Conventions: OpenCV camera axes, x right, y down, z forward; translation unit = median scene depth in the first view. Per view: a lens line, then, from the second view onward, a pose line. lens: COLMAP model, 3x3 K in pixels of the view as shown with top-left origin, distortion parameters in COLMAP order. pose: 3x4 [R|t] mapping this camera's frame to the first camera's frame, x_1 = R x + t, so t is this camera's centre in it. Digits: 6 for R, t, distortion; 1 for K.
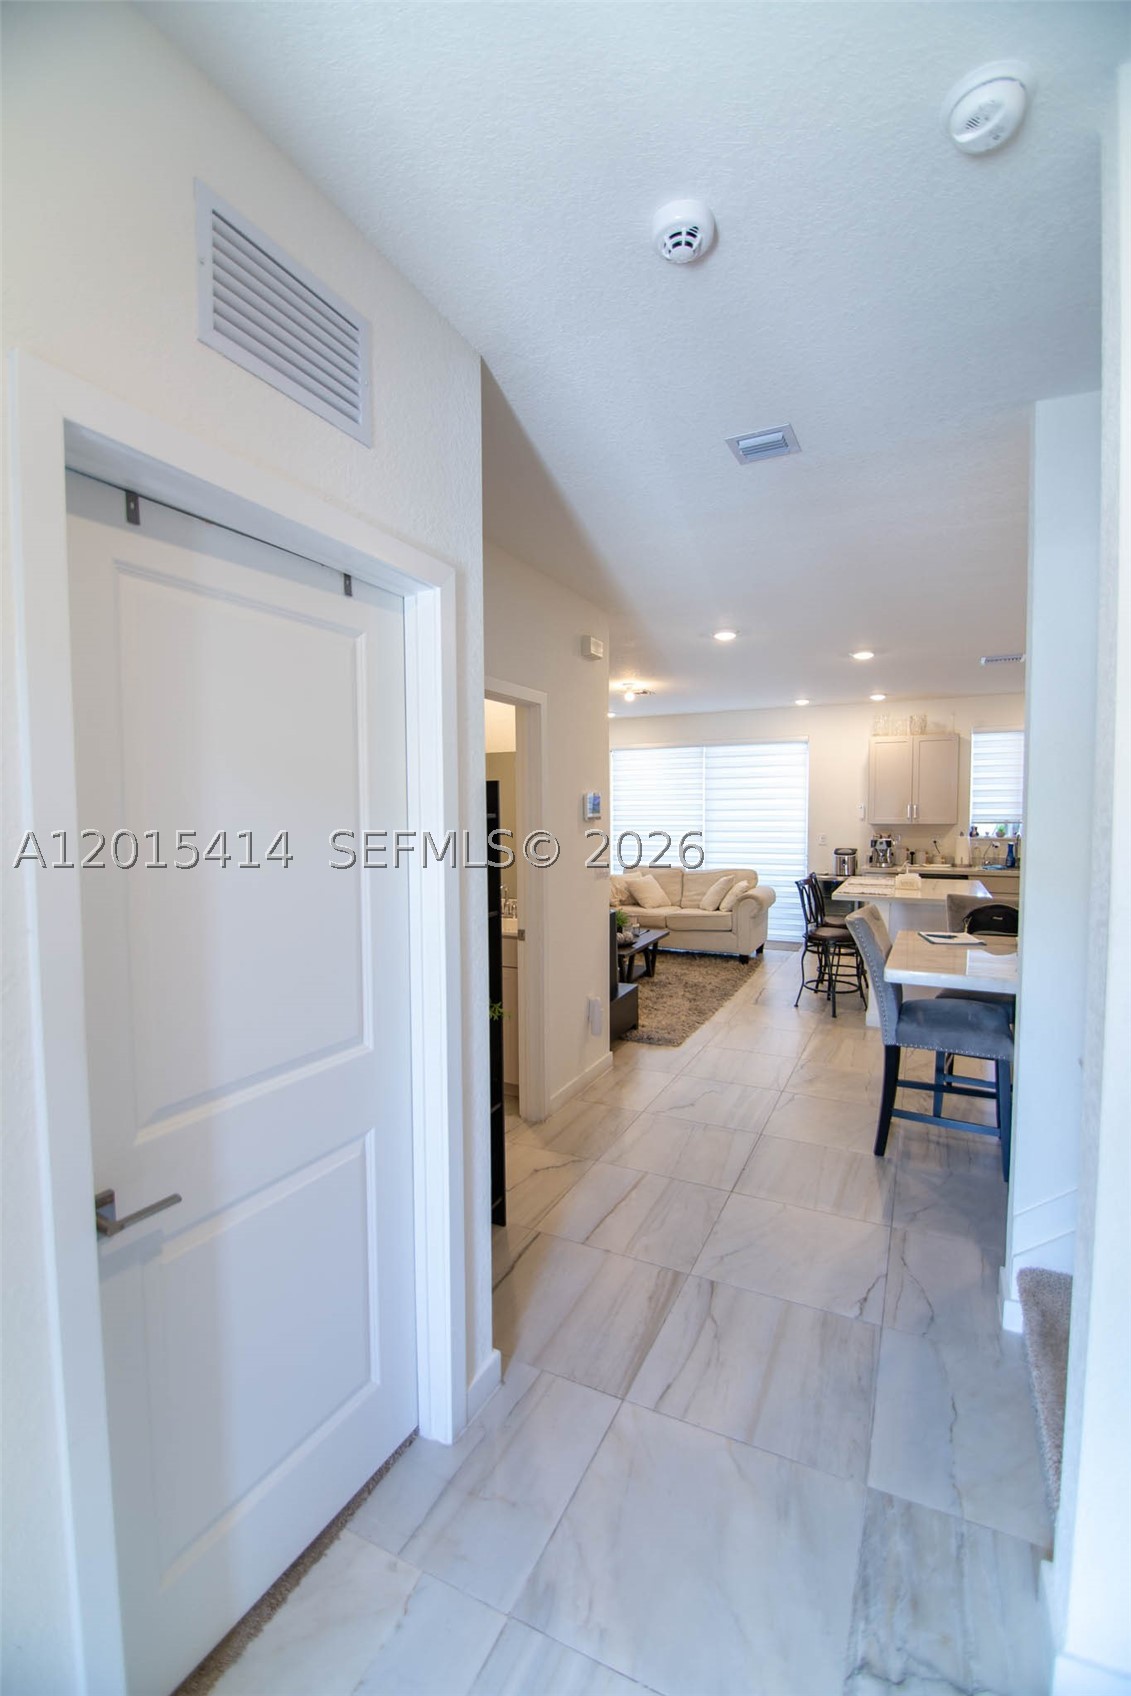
lens RADIAL K [[740.7, 0, 565.5], [0, 740.7, 848.0], [0, 0, 1]] dist [-0.008743, -0.007025]
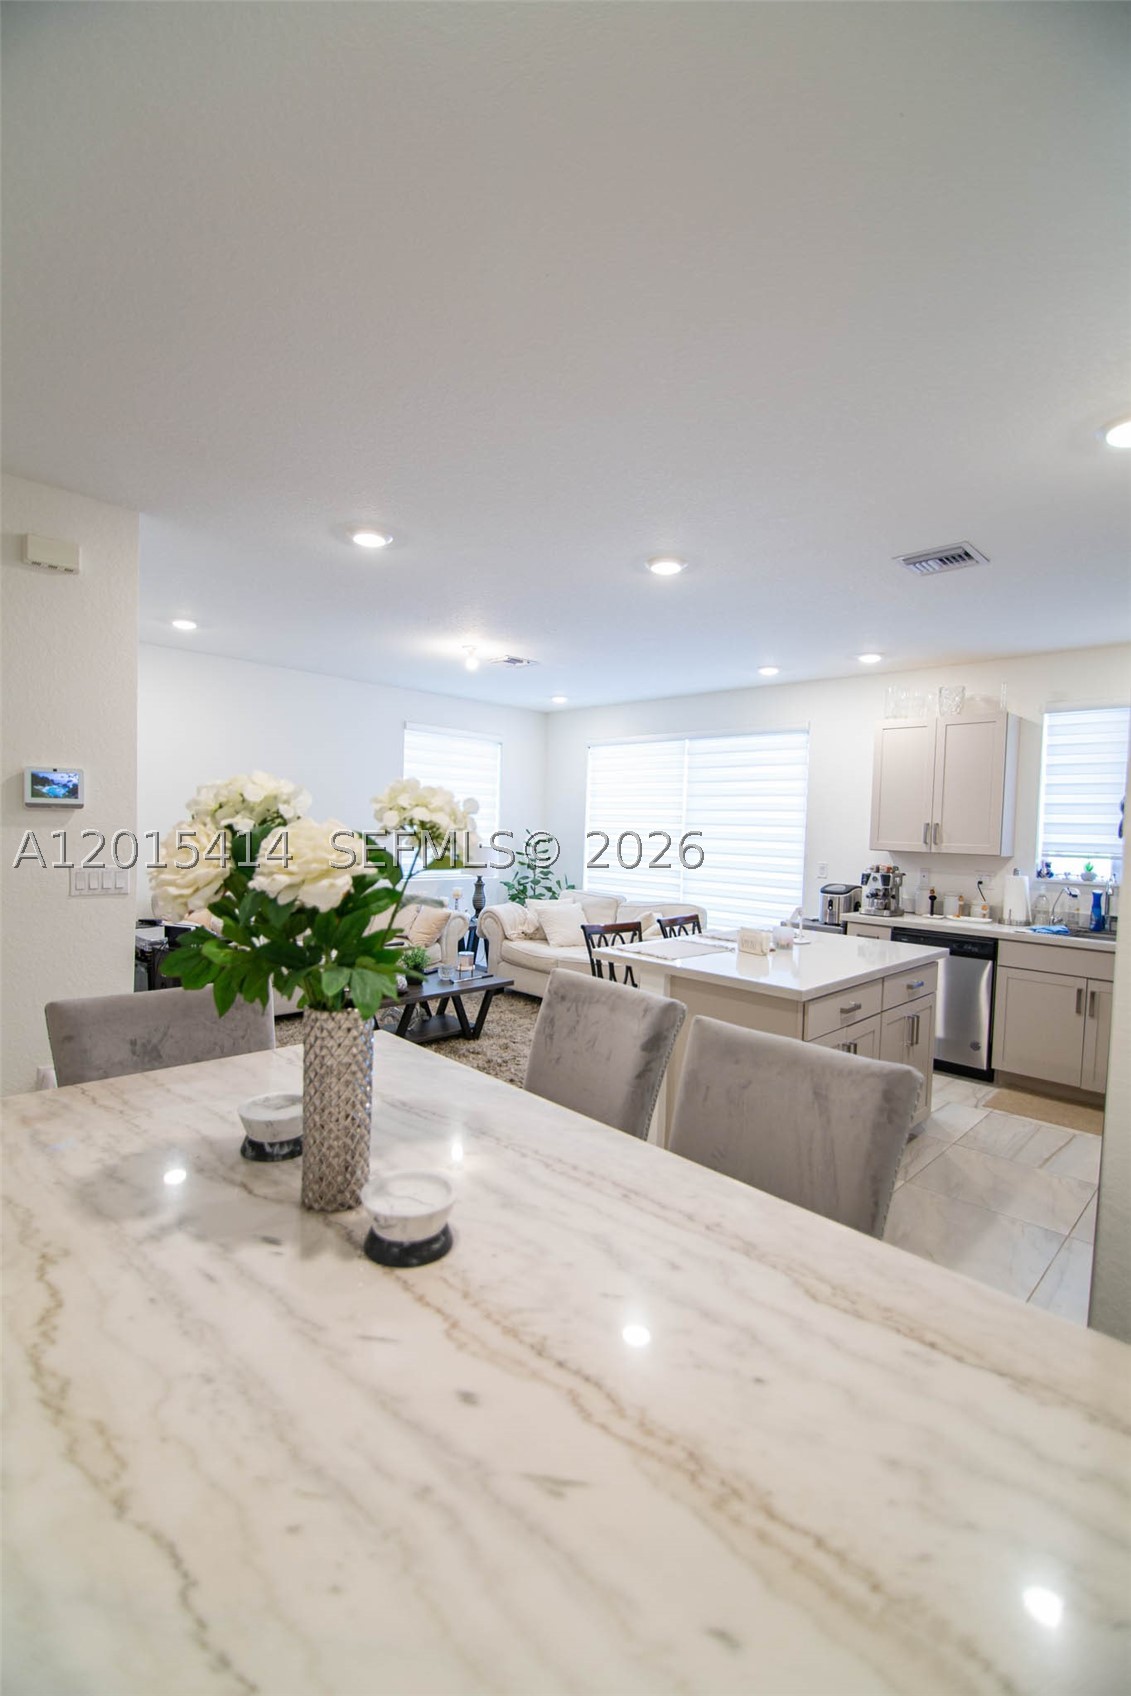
lens RADIAL K [[741.9, 0, 560.2], [0, 741.9, 844.5], [0, 0, 1]] dist [-0.001986, -0.011506]
pose [[0.943101, 0.045287, -0.329408, 0.978516], [-0.054846, 0.998299, -0.019778, -0.022816], [0.327952, 0.036719, 0.943981, 0.723848]]
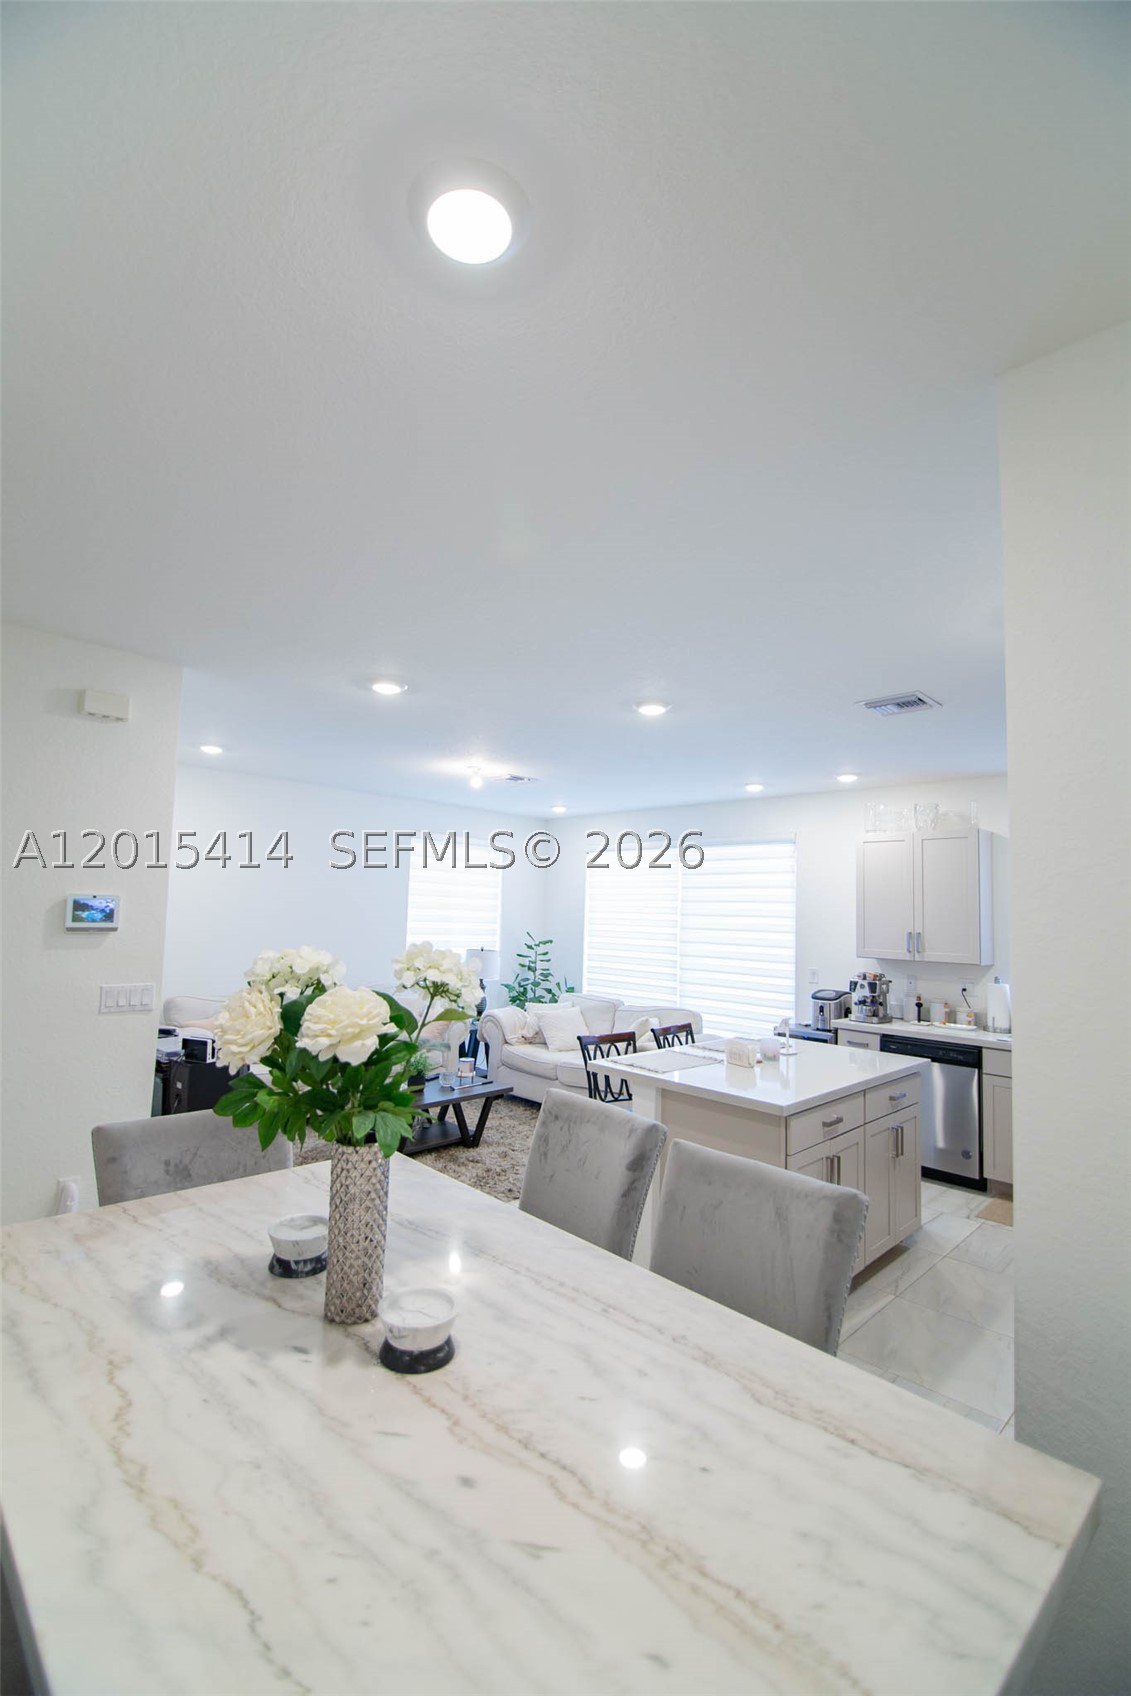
lens RADIAL K [[739.0, 0, 560.0], [0, 739.0, 849.9], [0, 0, 1]] dist [-0.004420, -0.009380]
pose [[0.942165, 0.006170, -0.335092, 1.011703], [-0.054874, 0.989178, -0.136074, -0.059780], [0.330626, 0.146592, 0.932307, 0.647776]]
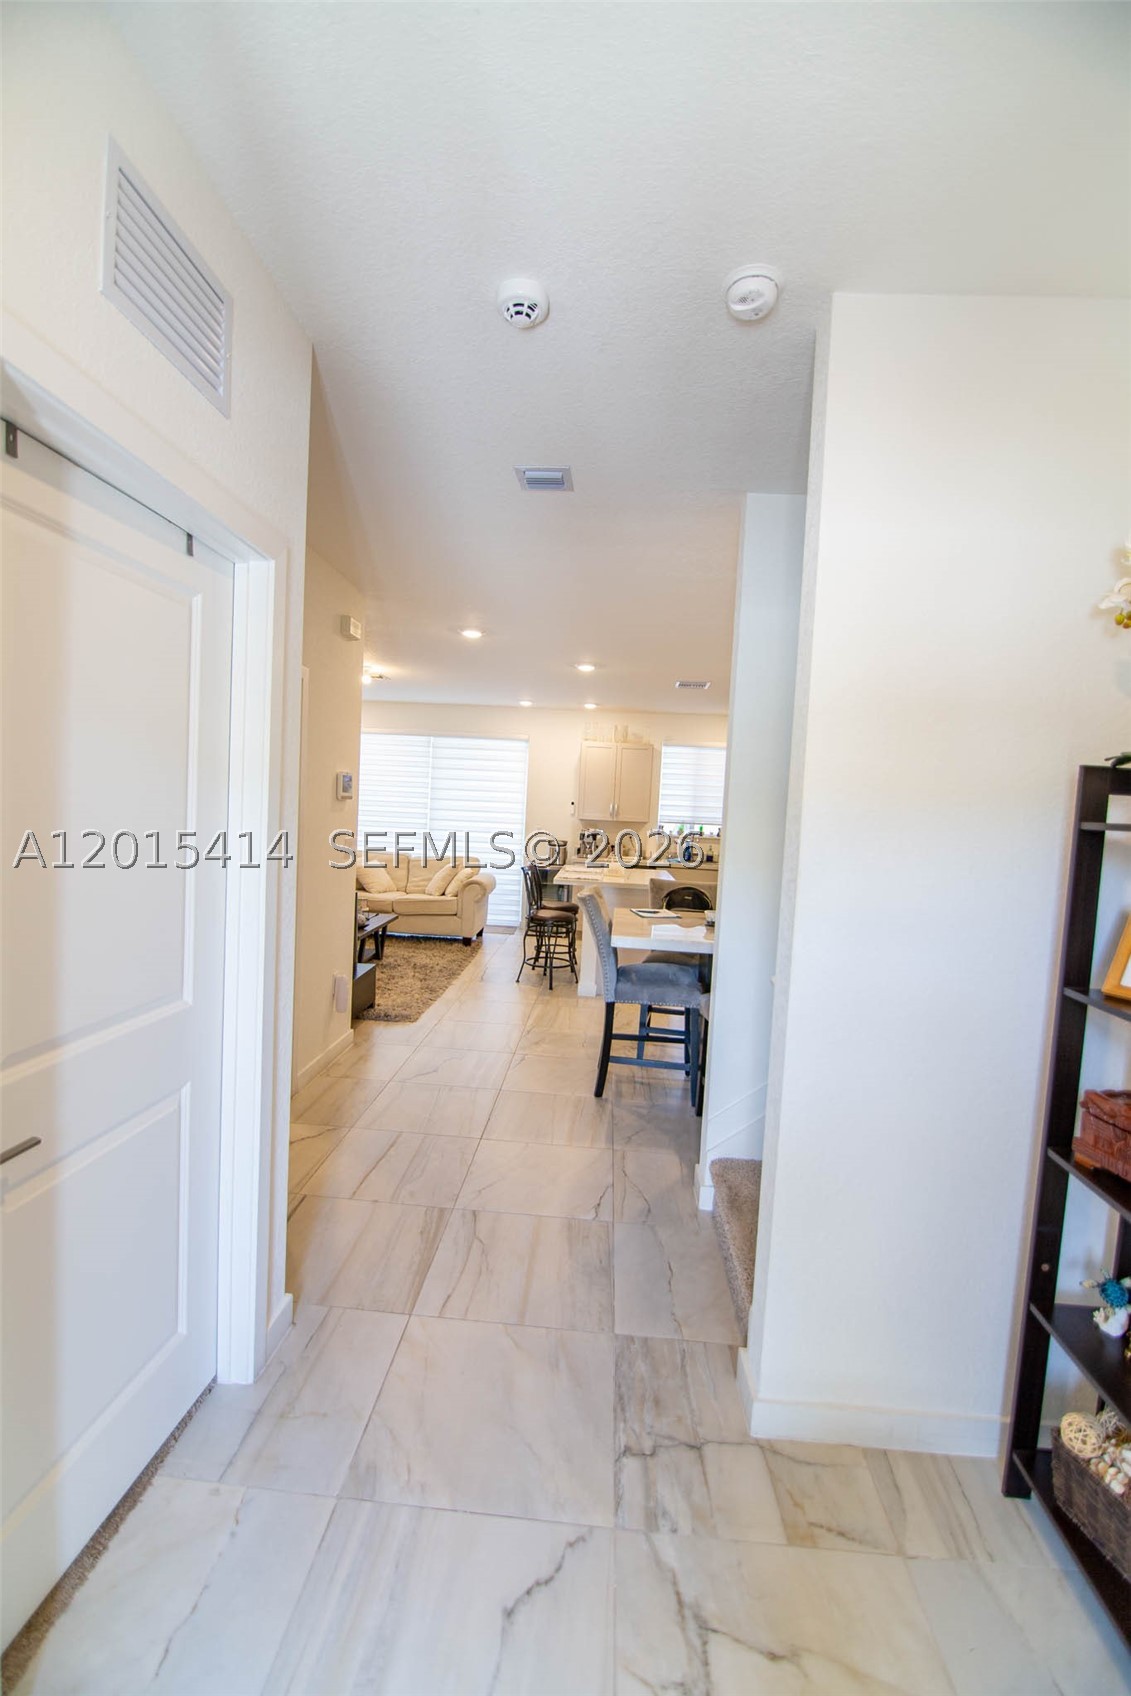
lens RADIAL K [[752.2, 0, 560.9], [0, 752.2, 850.4], [0, 0, 1]] dist [-0.000499, -0.012826]
pose [[0.922708, 0.028698, 0.384431, -0.125742], [-0.033362, 0.999428, 0.005466, 0.024637], [-0.384054, -0.017868, 0.923138, -0.093443]]
